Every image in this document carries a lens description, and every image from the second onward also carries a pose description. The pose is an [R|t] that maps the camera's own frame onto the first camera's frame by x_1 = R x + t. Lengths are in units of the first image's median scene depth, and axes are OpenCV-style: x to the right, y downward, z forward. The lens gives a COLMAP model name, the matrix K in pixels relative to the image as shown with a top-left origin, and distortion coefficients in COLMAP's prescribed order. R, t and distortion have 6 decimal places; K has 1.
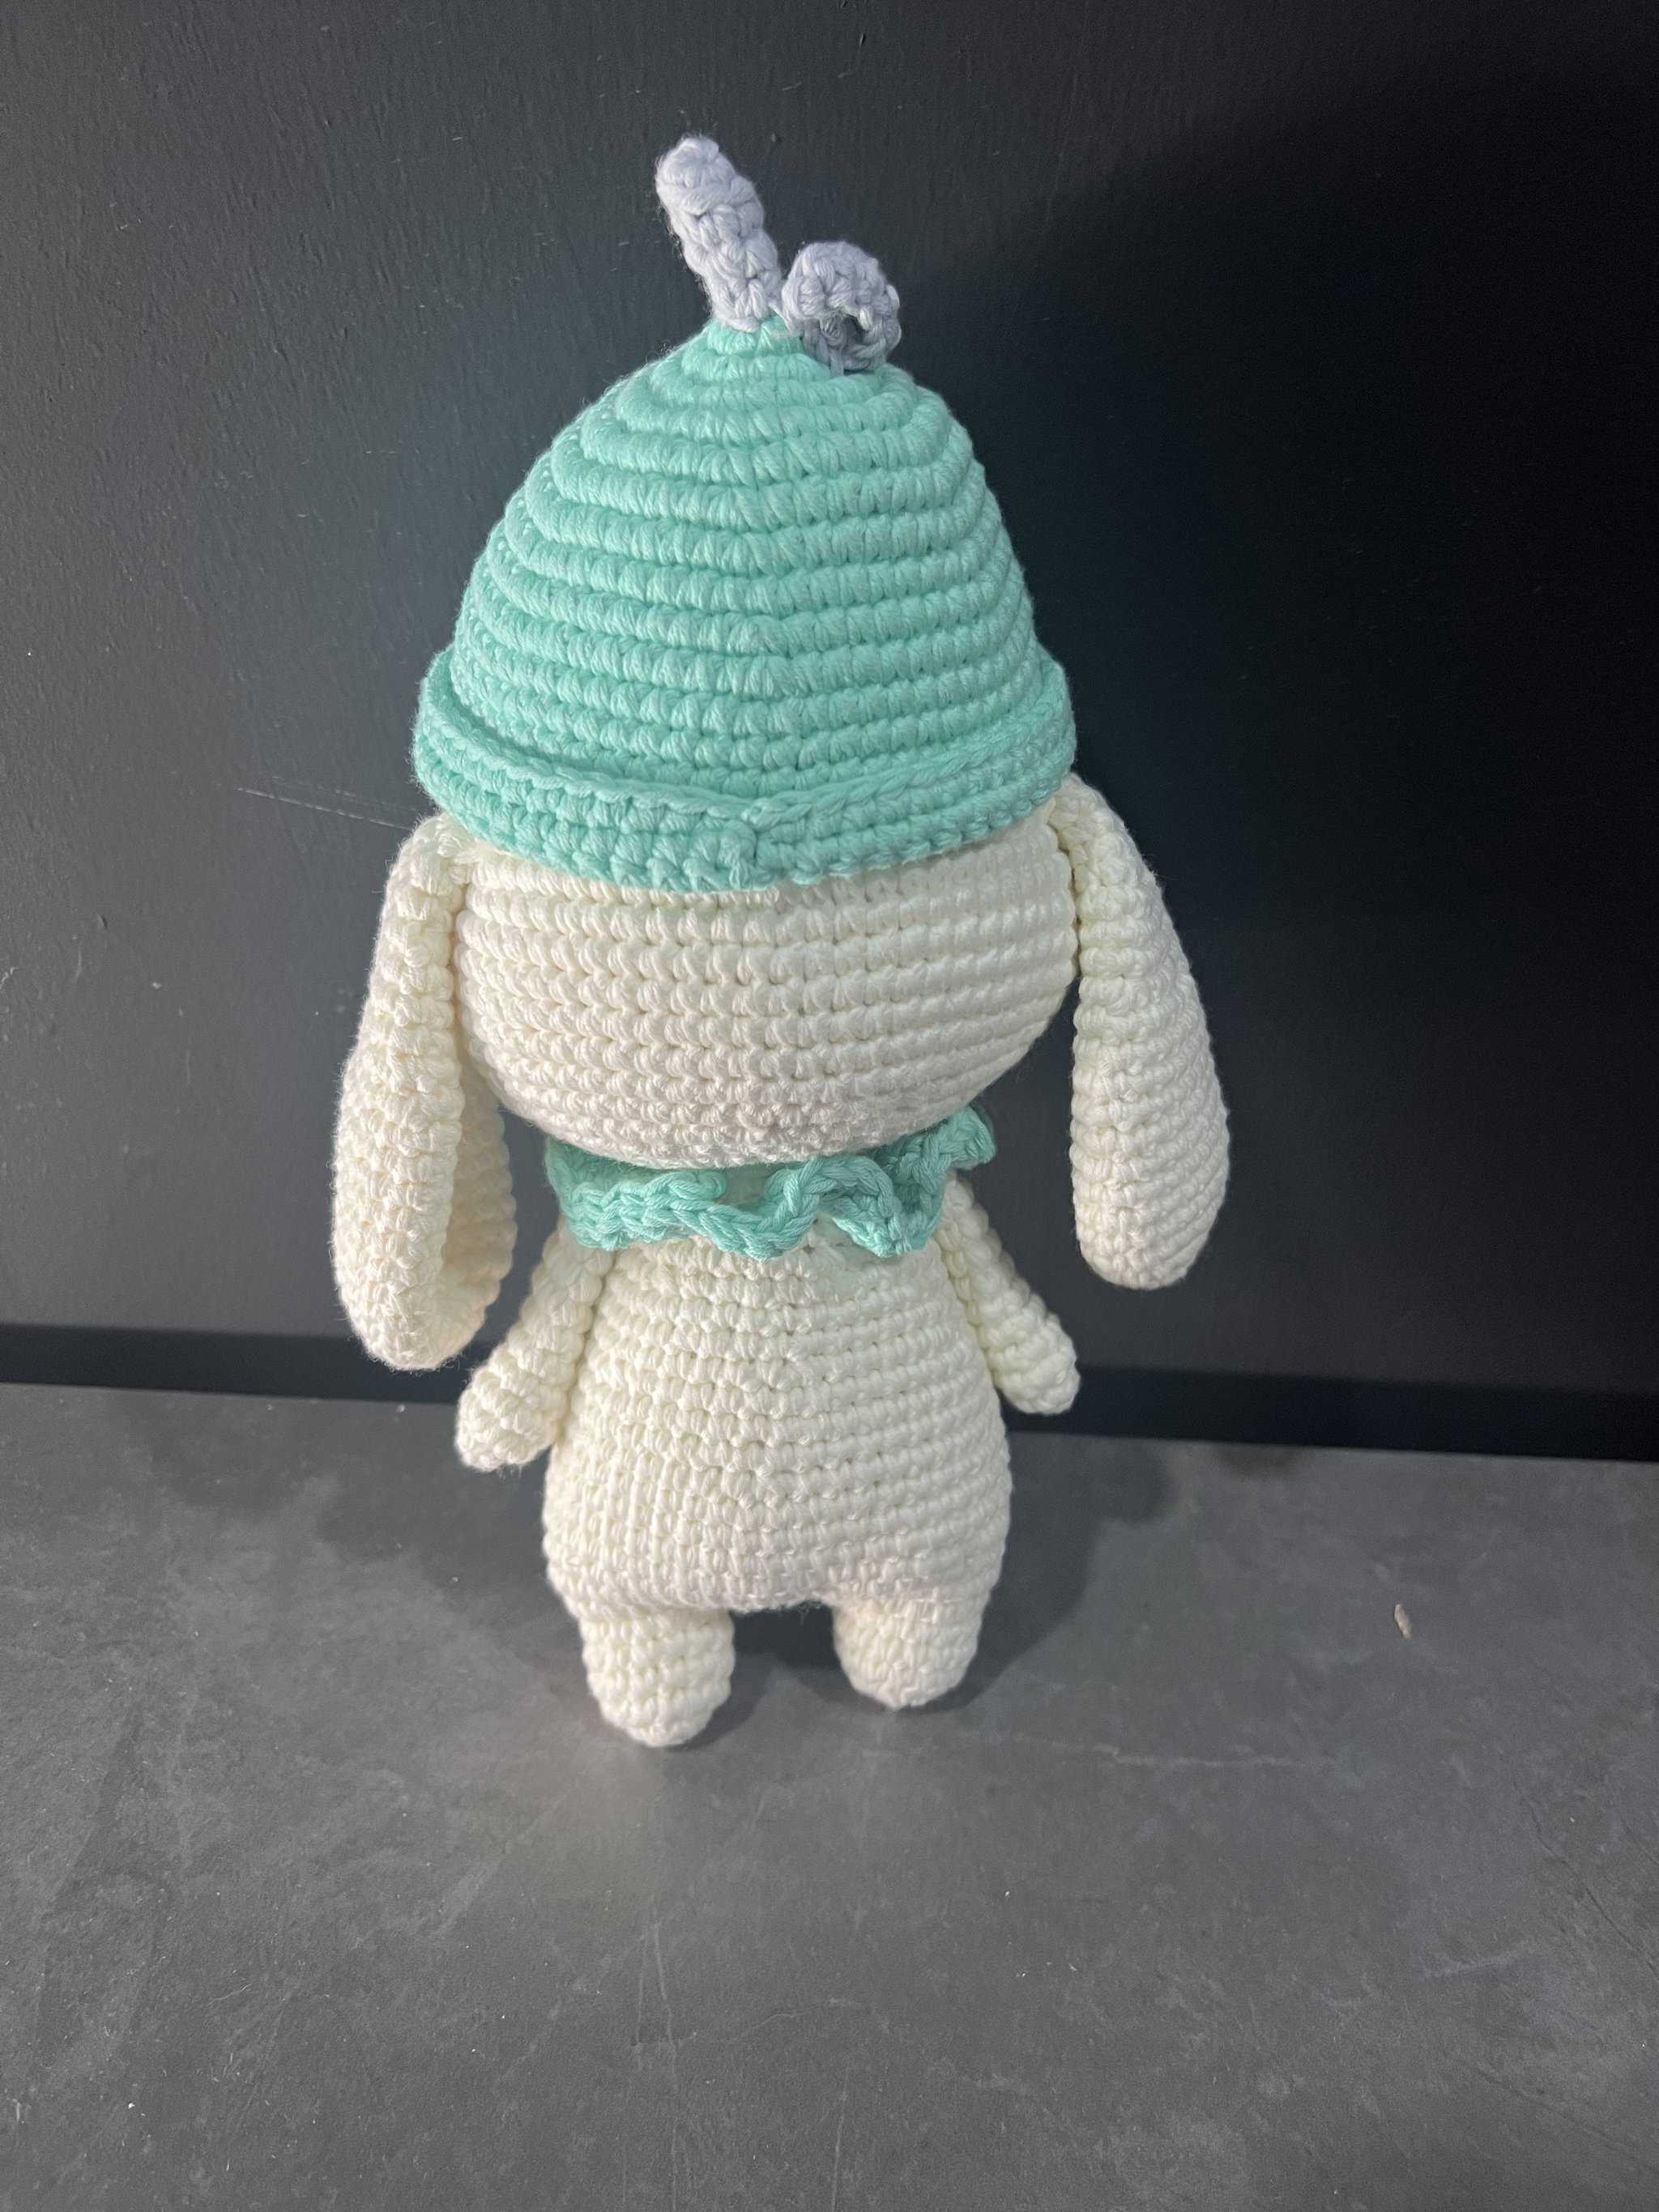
lens RADIAL K [[1653.2, 0, 829.5], [0, 1653.2, 1106.0], [0, 0, 1]] dist [0.062526, -0.086629]
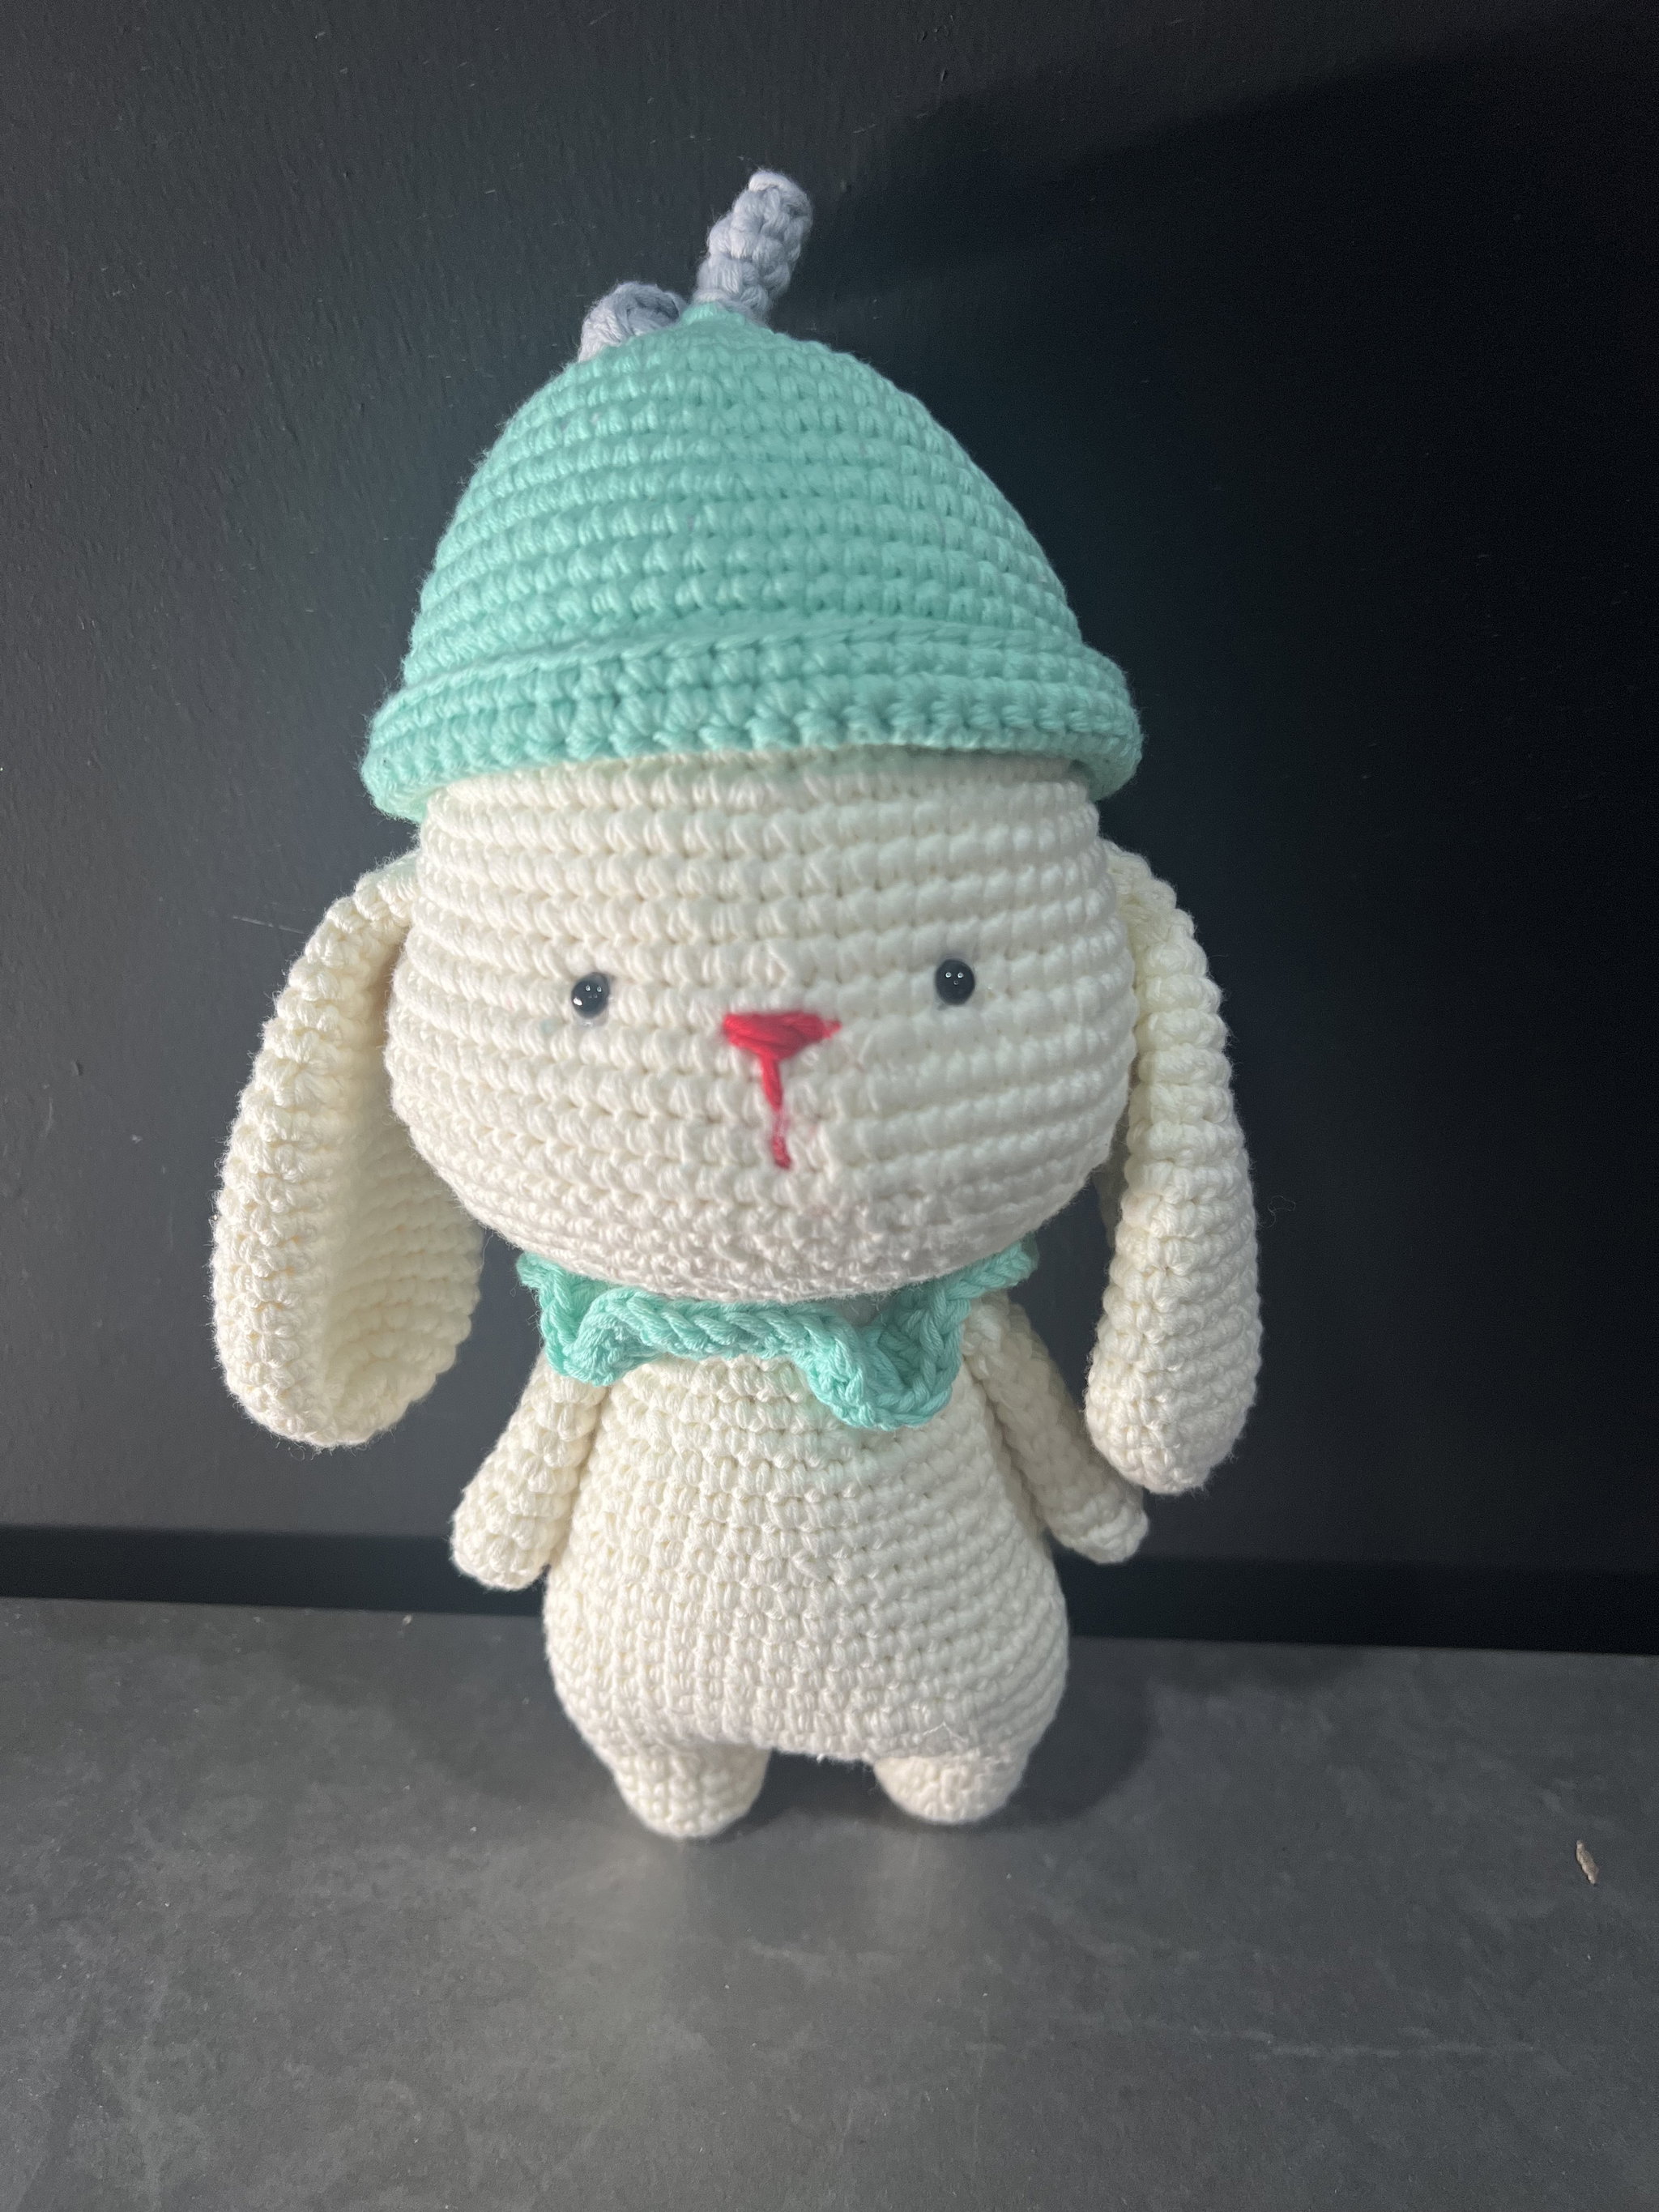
lens RADIAL K [[1636.7, 0, 824.4], [0, 1636.7, 1117.1], [0, 0, 1]] dist [0.079296, -0.112346]
pose [[0.999888, -0.013528, 0.006476, -0.052143], [0.014024, 0.996369, -0.083978, -0.005804], [-0.005317, 0.084059, 0.996447, 0.143065]]
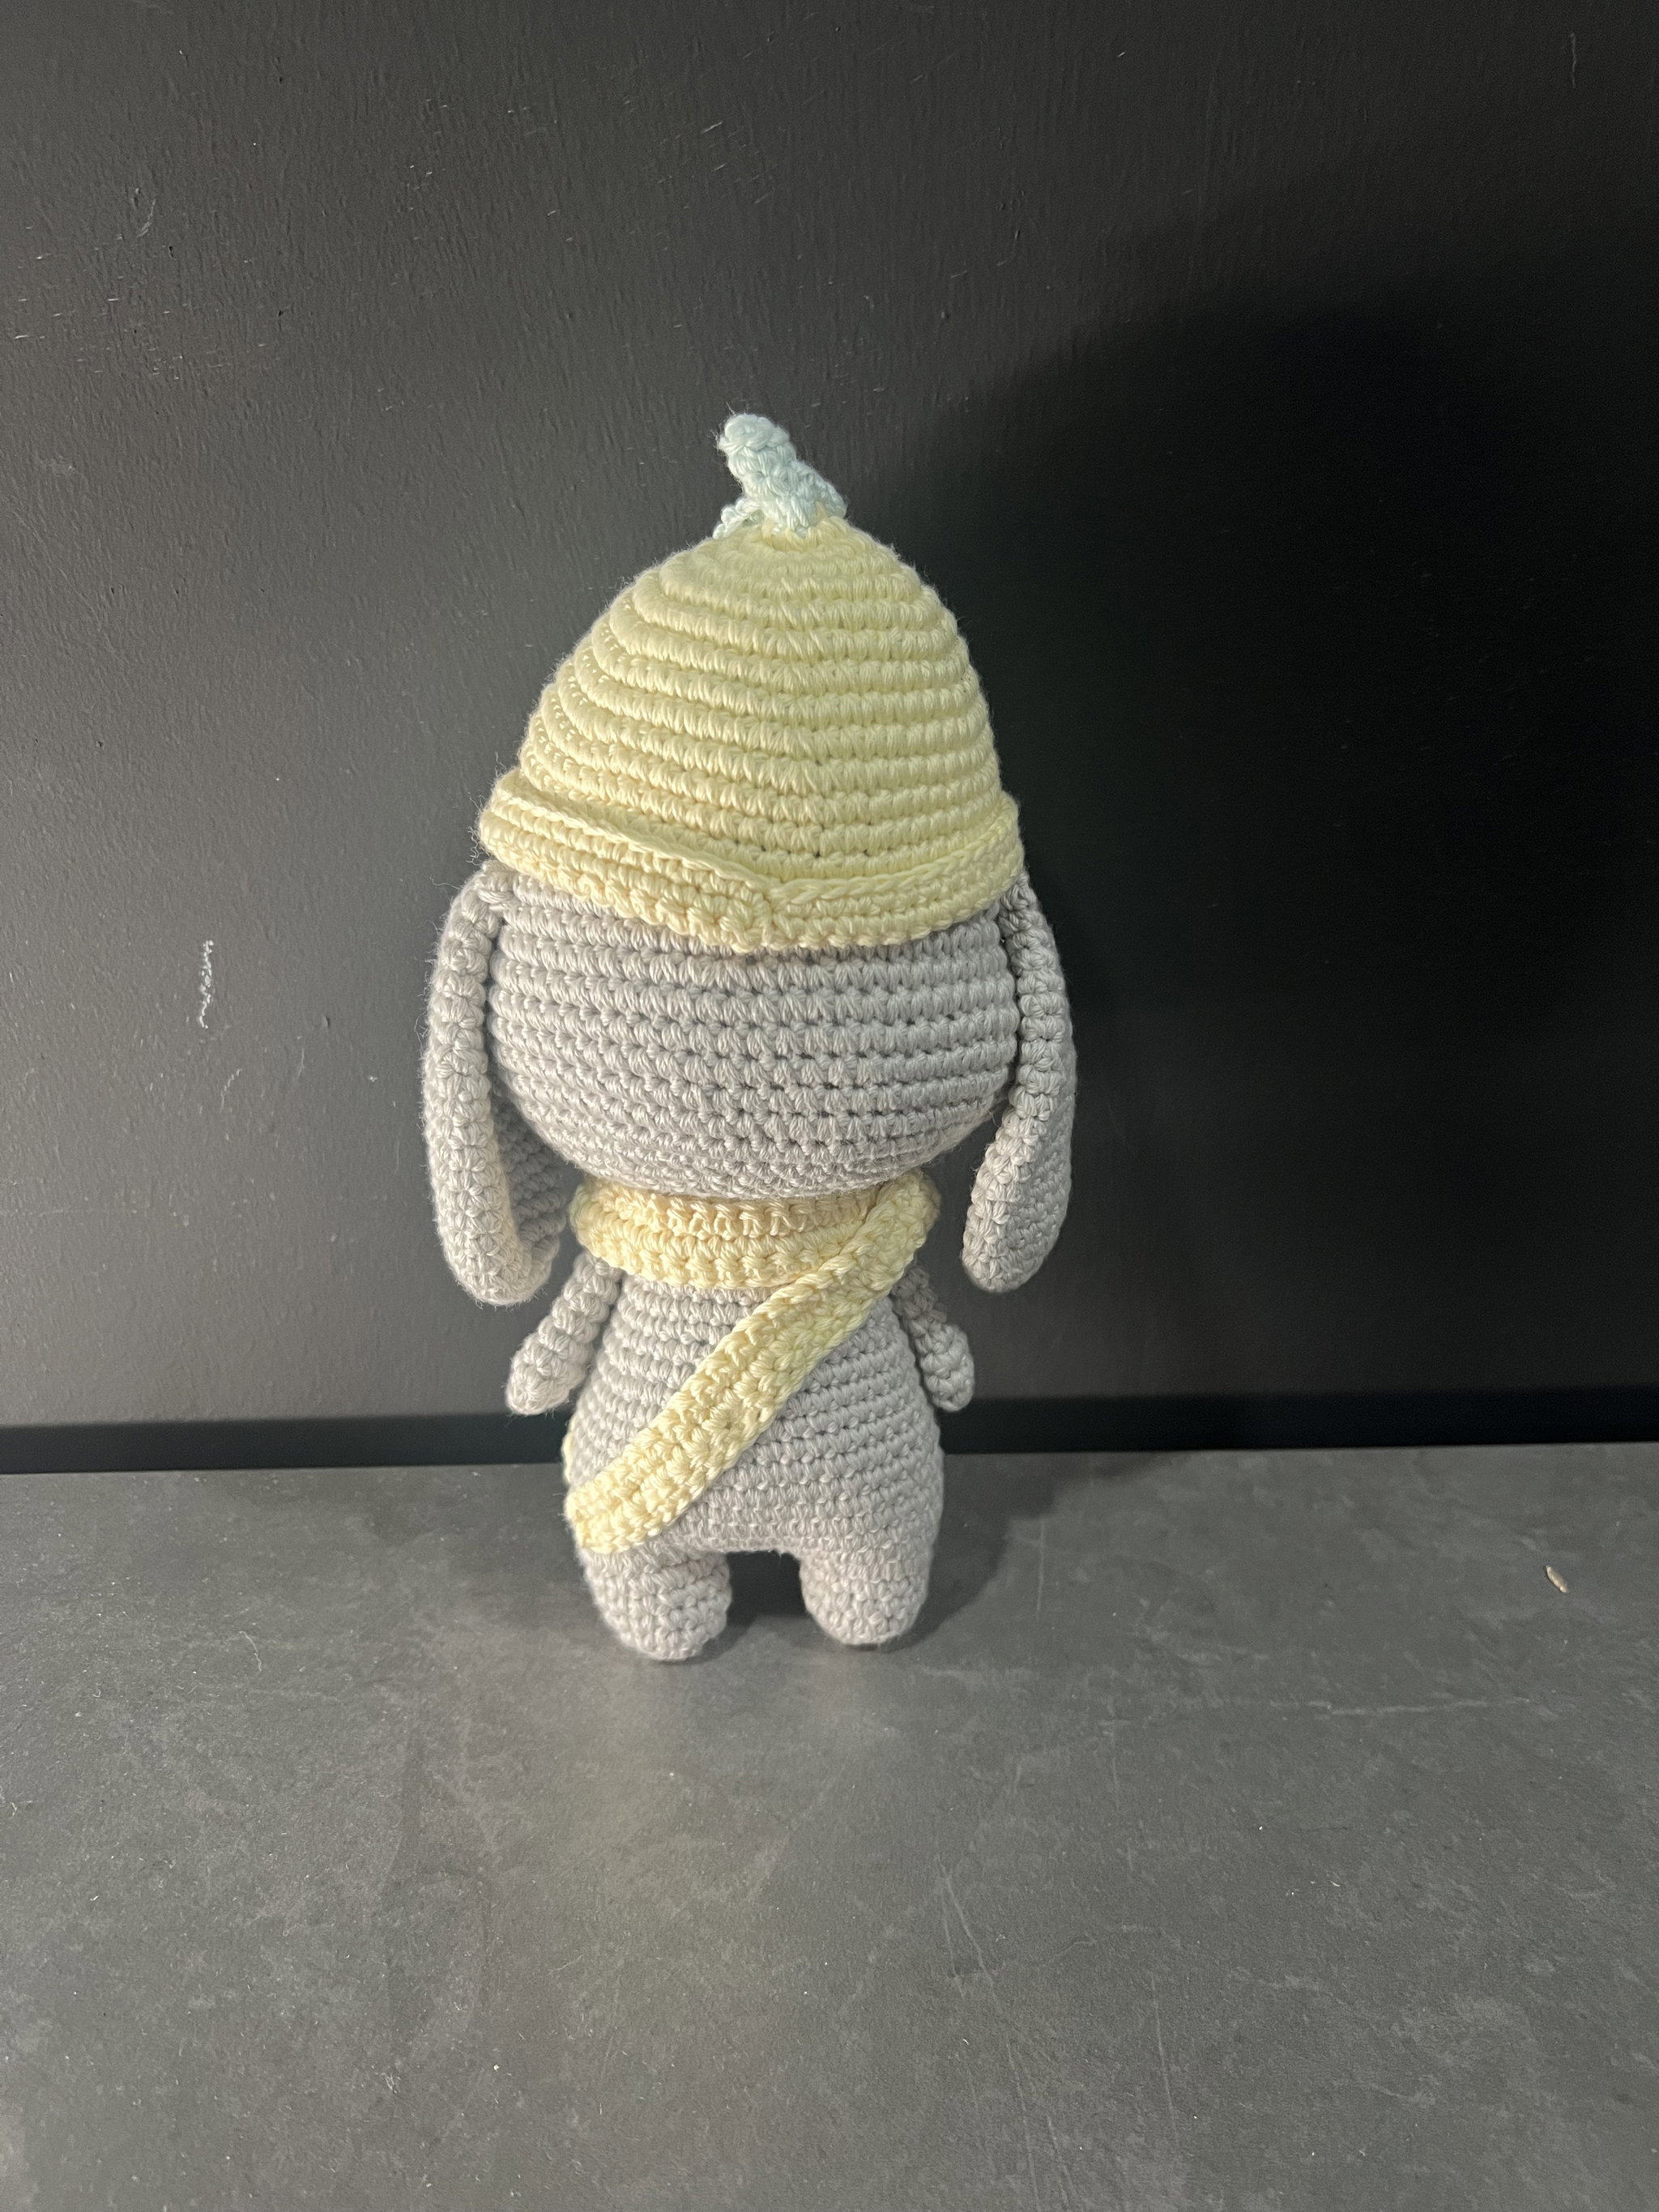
lens RADIAL K [[1659.6, 0, 825.9], [0, 1659.6, 1115.6], [0, 0, 1]] dist [0.003170, -0.007500]
pose [[0.997214, -0.057913, 0.047005, -0.191805], [0.062861, 0.991751, -0.111704, 0.111207], [-0.040148, 0.114348, 0.992629, -0.107548]]
